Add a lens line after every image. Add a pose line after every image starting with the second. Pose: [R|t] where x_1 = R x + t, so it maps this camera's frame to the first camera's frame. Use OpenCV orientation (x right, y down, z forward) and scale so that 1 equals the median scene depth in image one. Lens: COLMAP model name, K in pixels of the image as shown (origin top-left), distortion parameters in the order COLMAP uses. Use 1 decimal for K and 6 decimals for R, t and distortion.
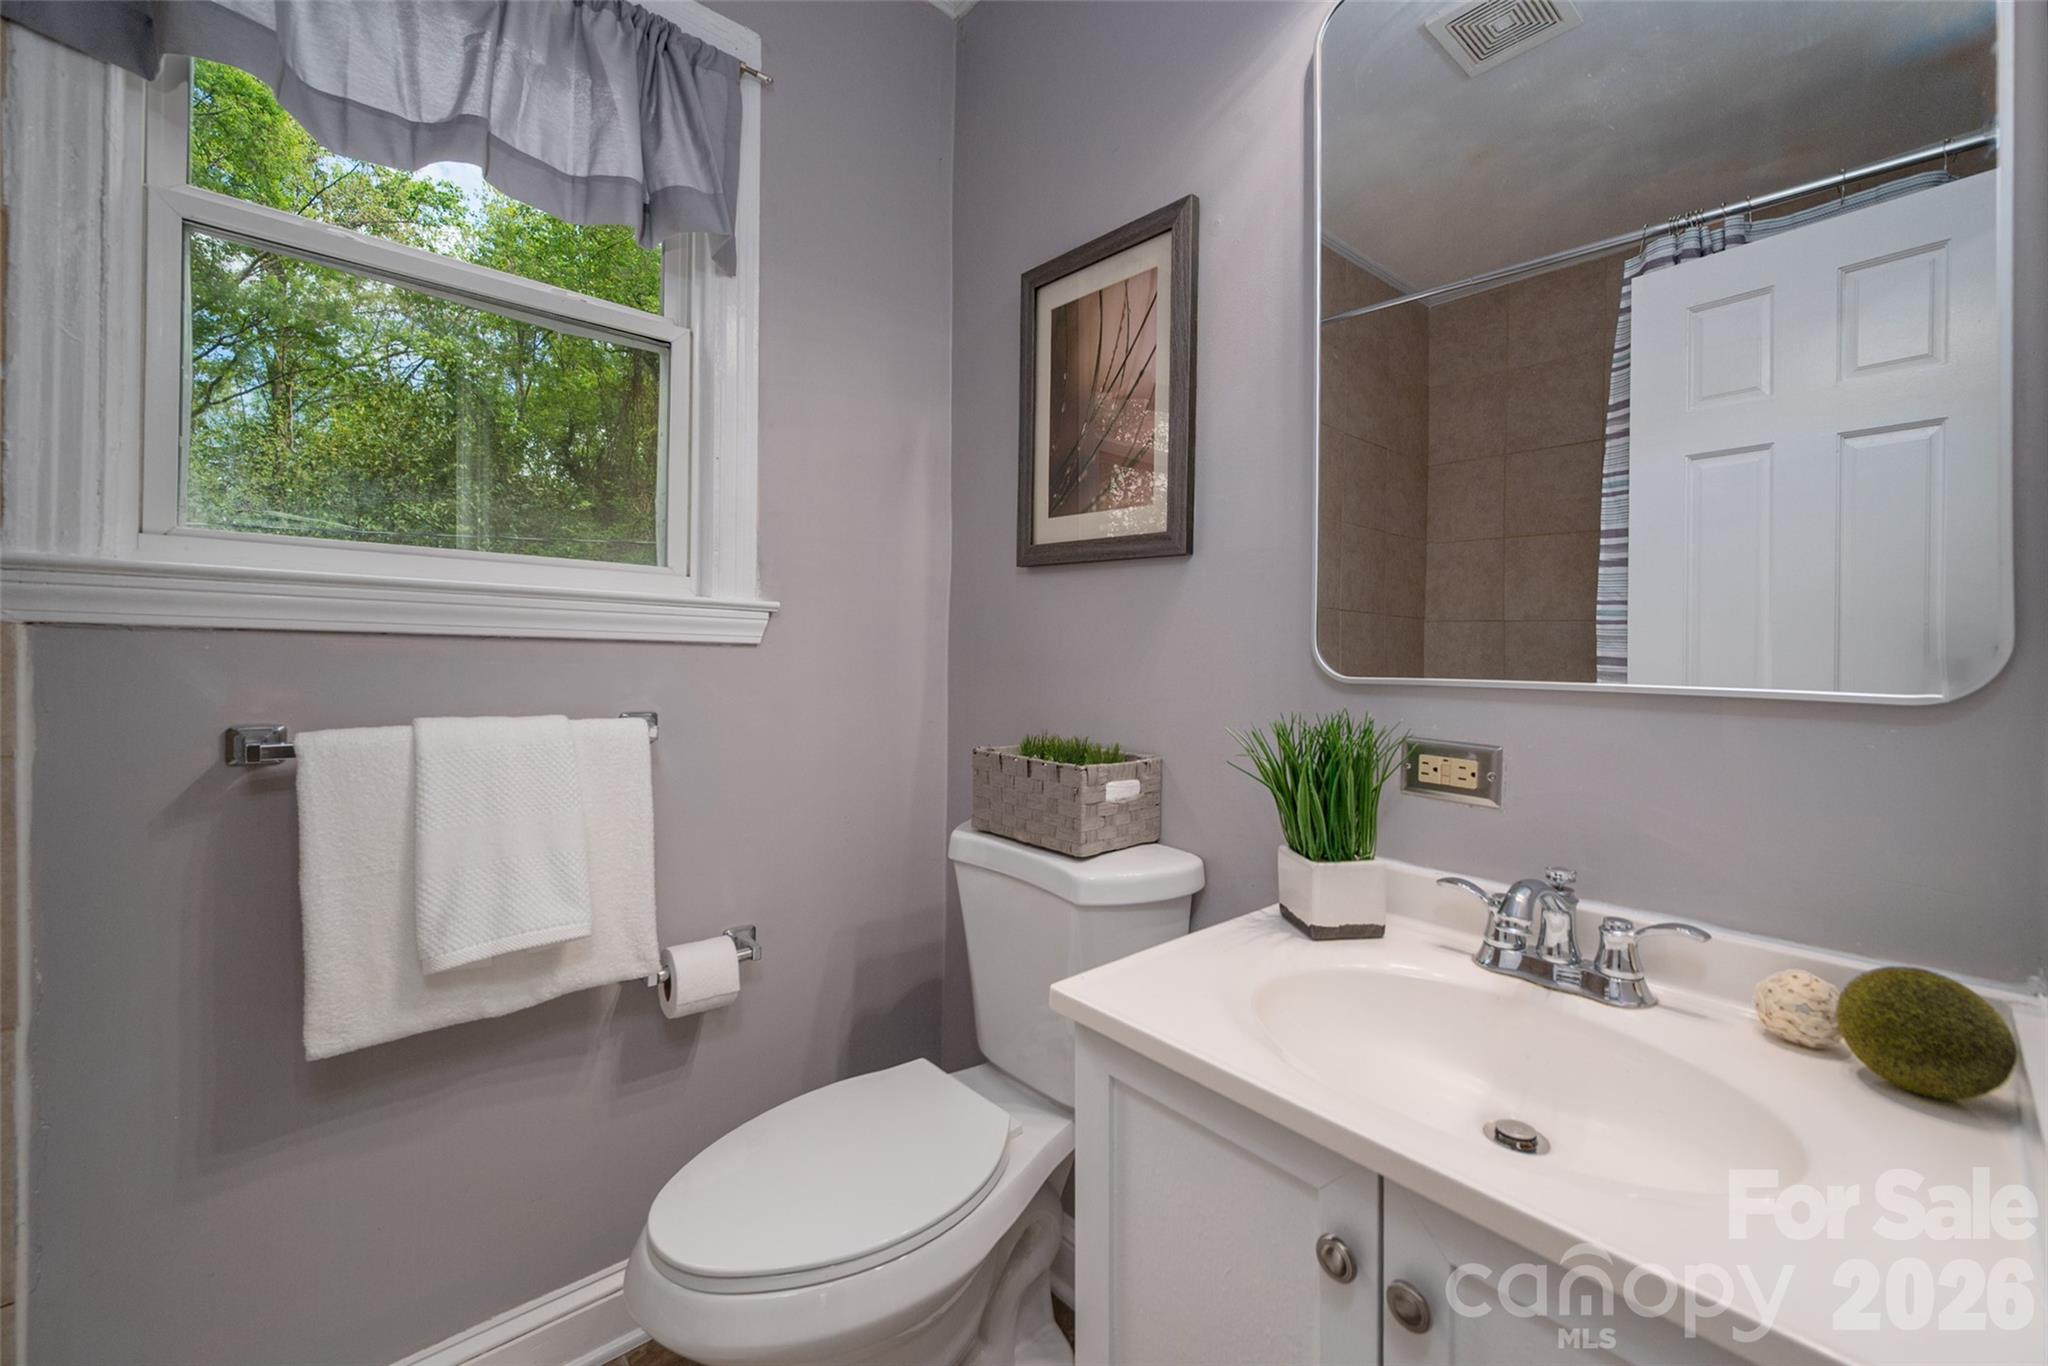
lens RADIAL K [[810.7, 0, 1013.5], [0, 810.7, 668.6], [0, 0, 1]] dist [-0.009984, -0.000268]
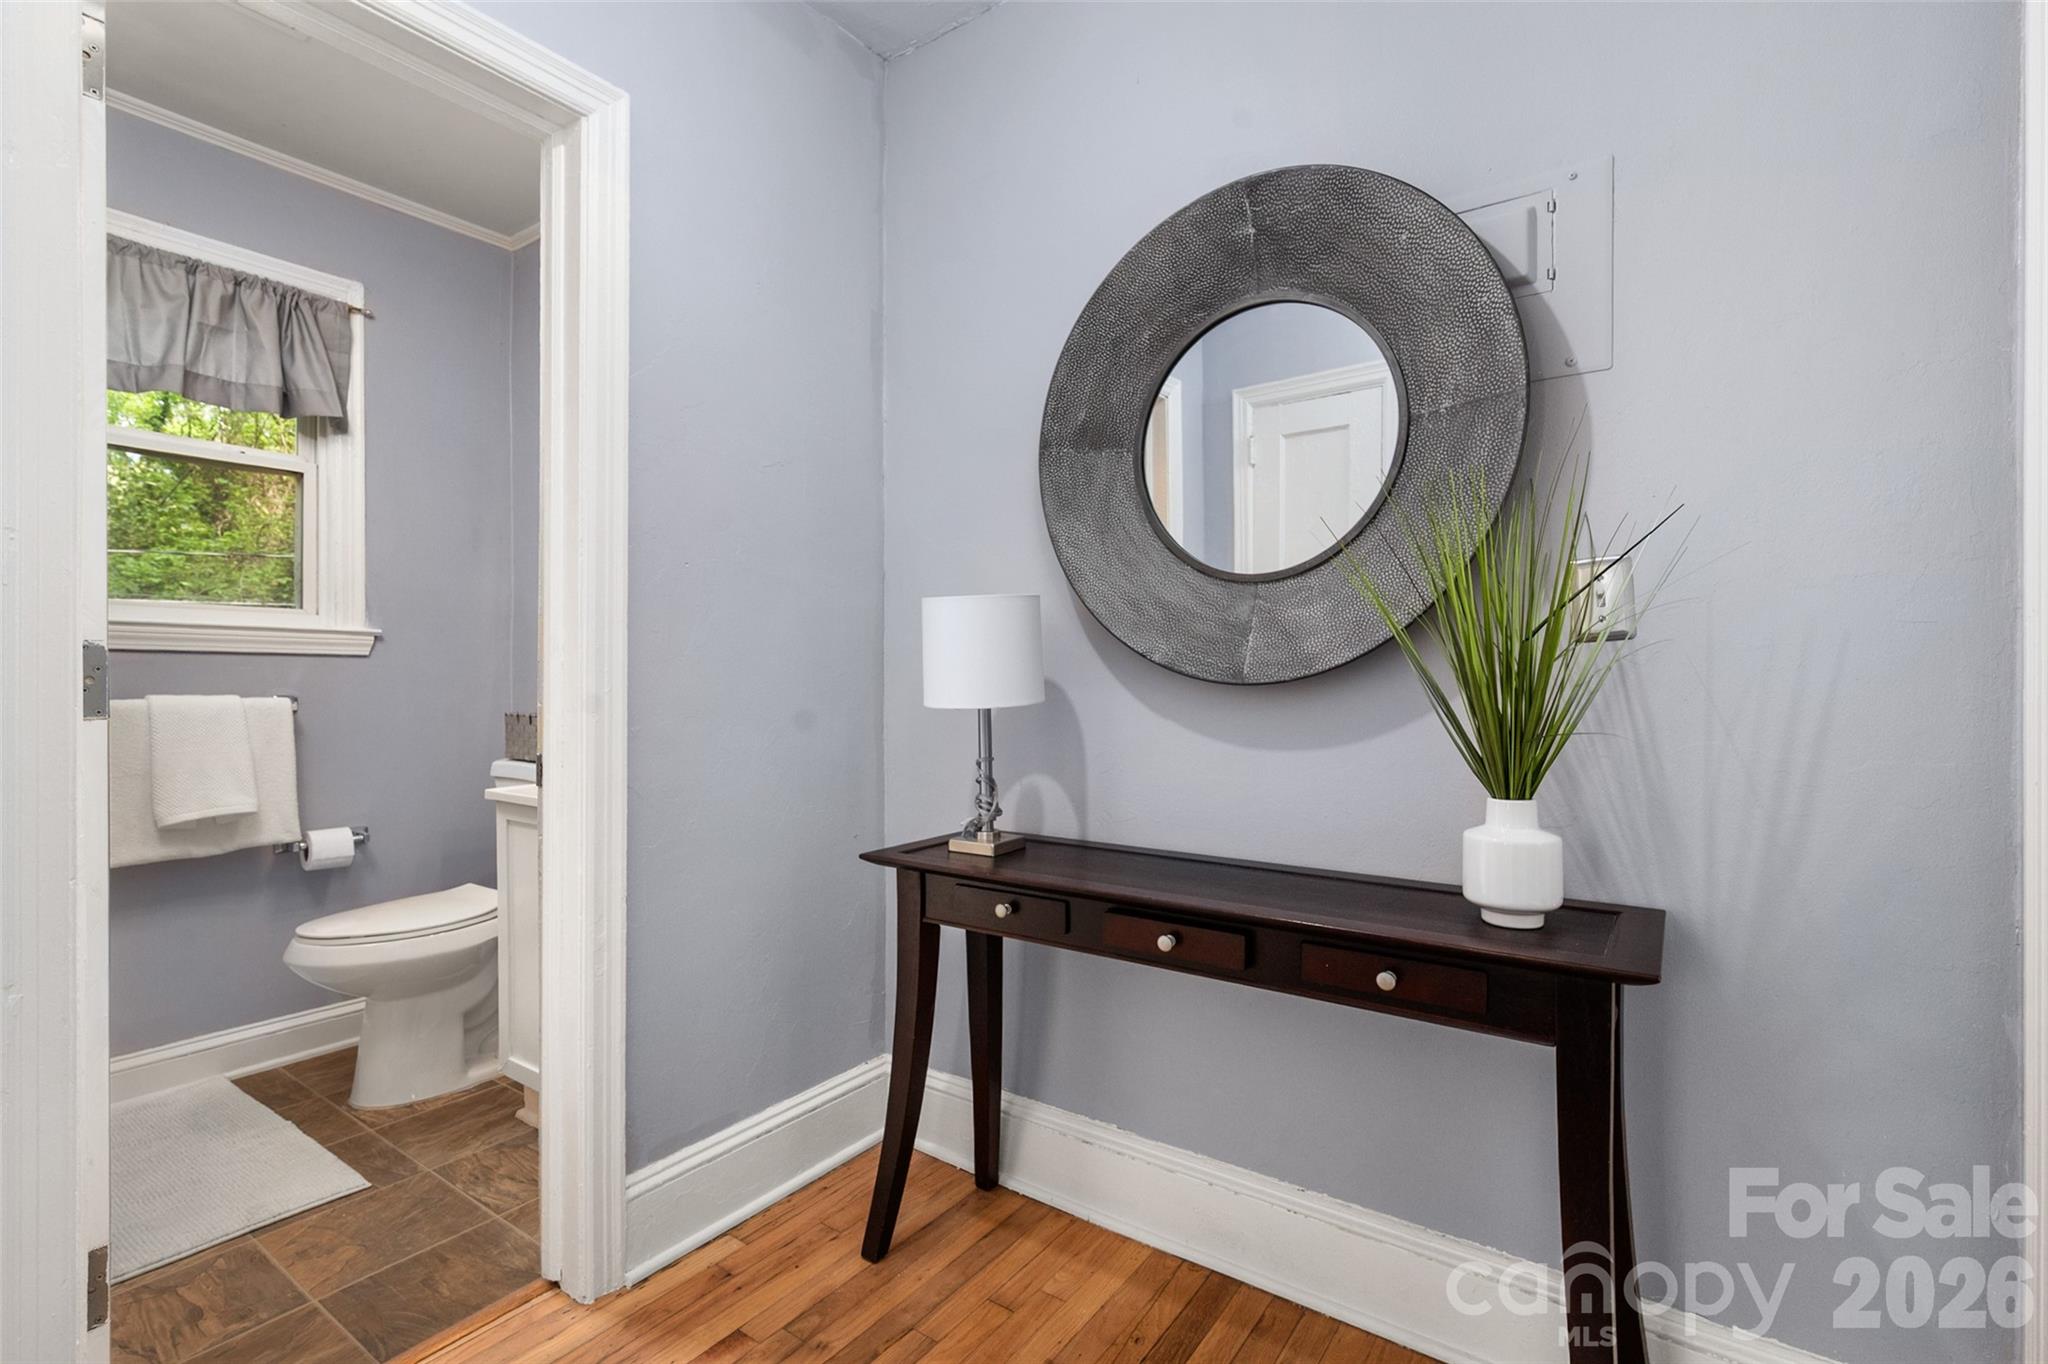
lens RADIAL K [[950.2, 0, 1030.7], [0, 950.2, 692.8], [0, 0, 1]] dist [0.000423, 0.000162]
pose [[0.966876, -0.006926, 0.255151, 0.569504], [0.004428, 0.999937, 0.010362, 0.036570], [-0.255207, -0.008889, 0.966846, -1.396637]]
